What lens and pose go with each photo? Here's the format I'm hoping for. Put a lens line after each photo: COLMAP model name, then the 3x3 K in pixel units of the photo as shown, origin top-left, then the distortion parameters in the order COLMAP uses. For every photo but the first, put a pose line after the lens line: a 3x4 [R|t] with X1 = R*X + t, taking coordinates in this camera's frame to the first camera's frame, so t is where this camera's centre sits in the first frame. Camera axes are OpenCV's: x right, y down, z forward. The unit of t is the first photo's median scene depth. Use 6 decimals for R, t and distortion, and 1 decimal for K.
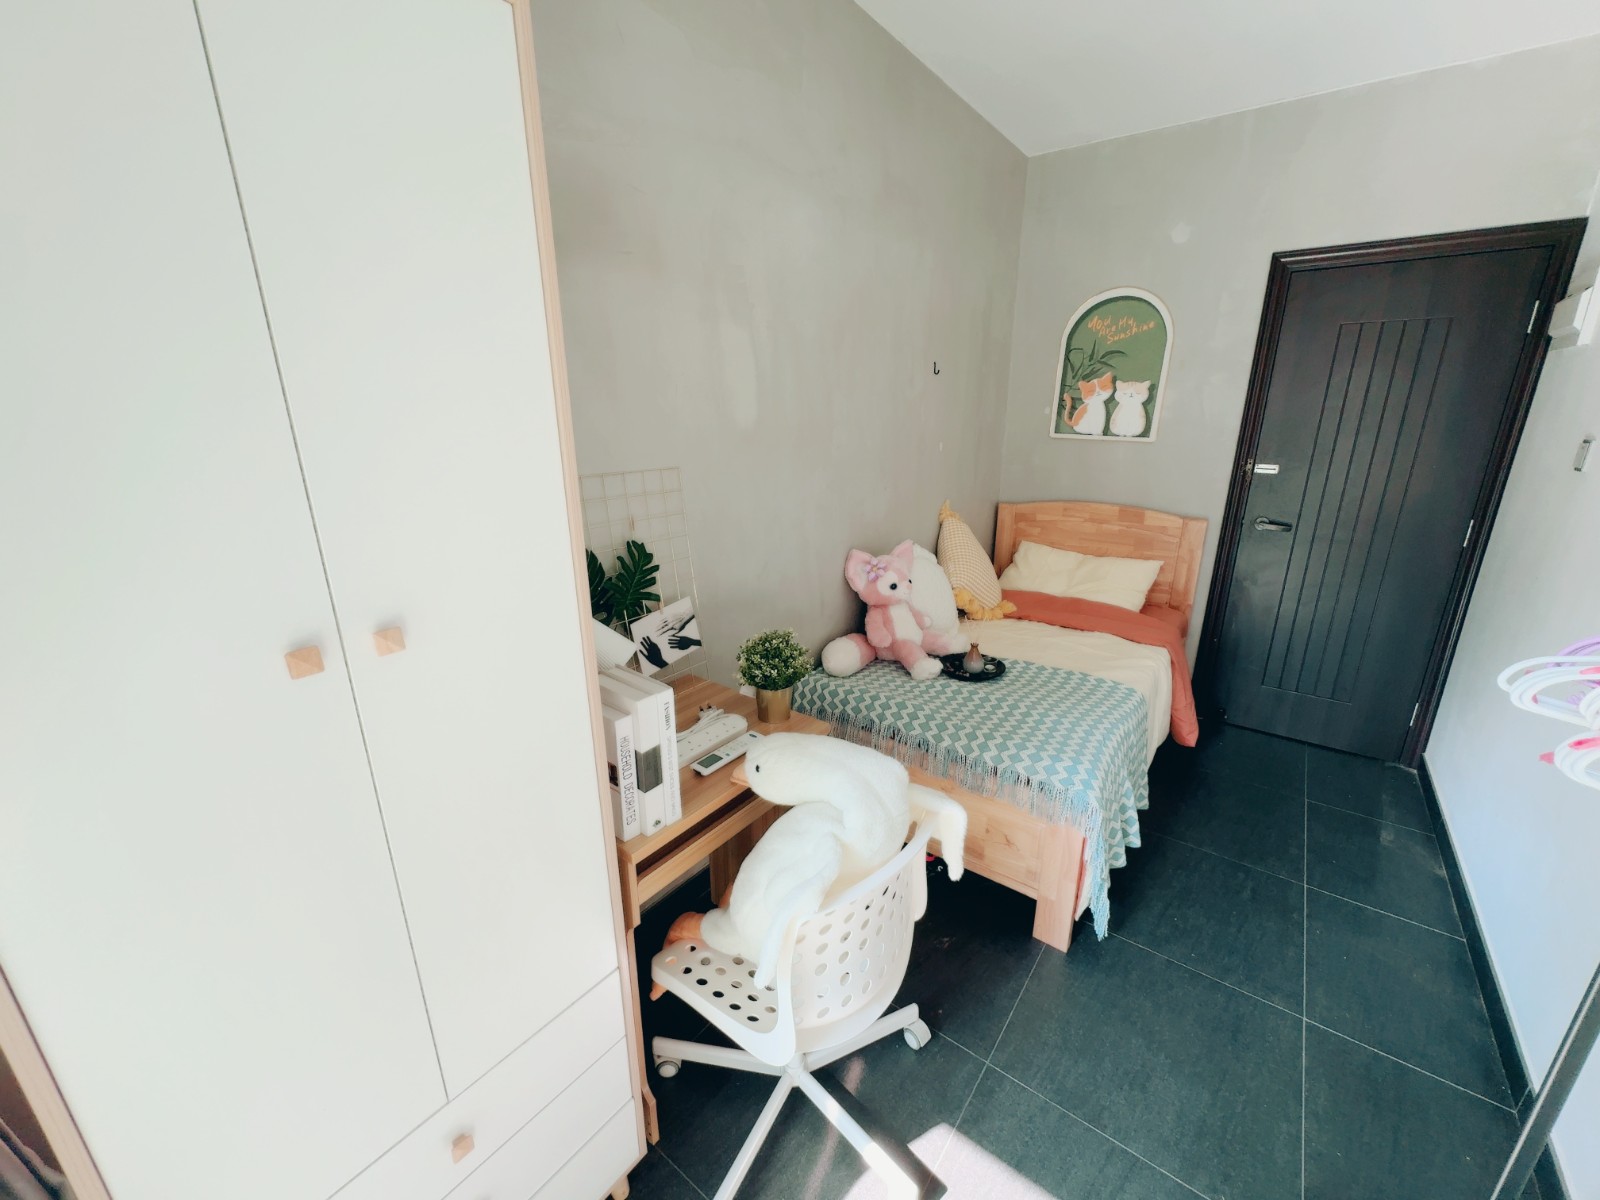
lens RADIAL K [[635.9, 0, 800.0], [0, 635.9, 600.0], [0, 0, 1]] dist [0.000955, 0.000051]
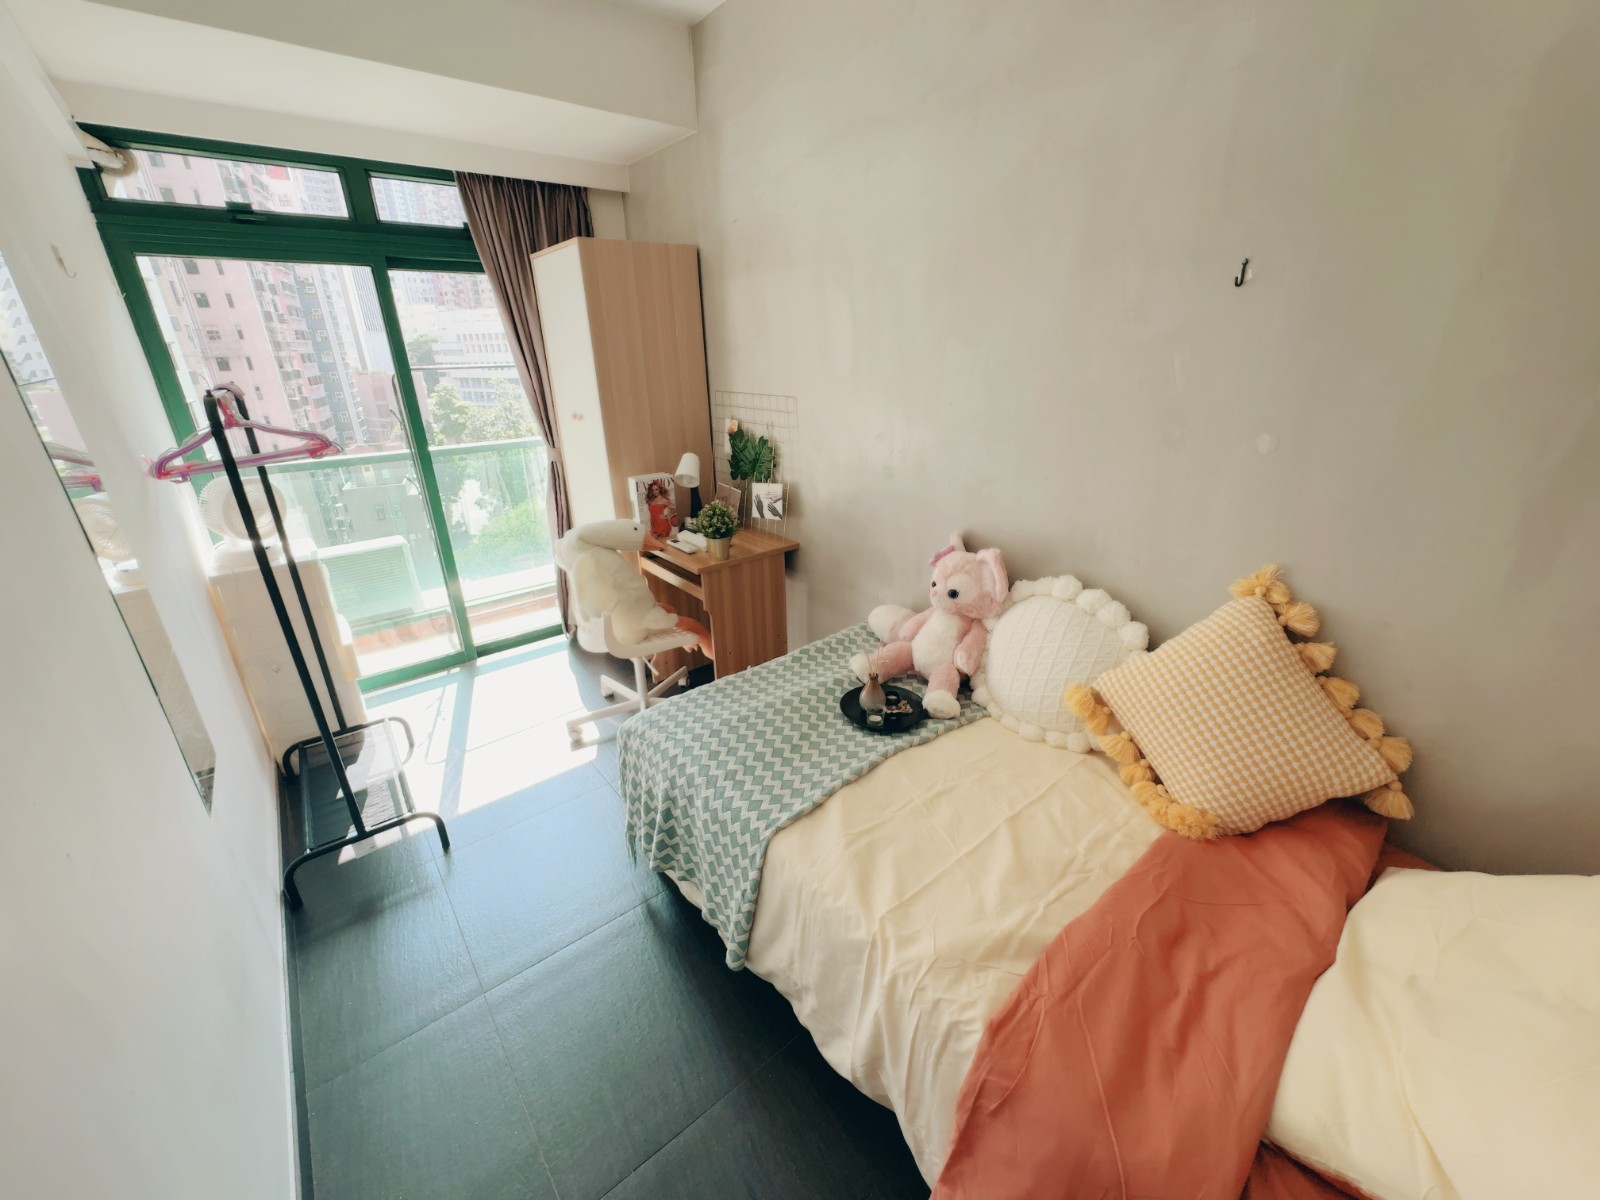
lens RADIAL K [[635.9, 0, 800.0], [0, 635.9, 600.0], [0, 0, 1]] dist [0.000955, 0.000051]
pose [[-0.238937, 0.372107, -0.896909, 1.331368], [-0.254628, 0.867331, 0.427669, -0.442545], [0.937056, 0.330564, -0.112489, 1.356559]]
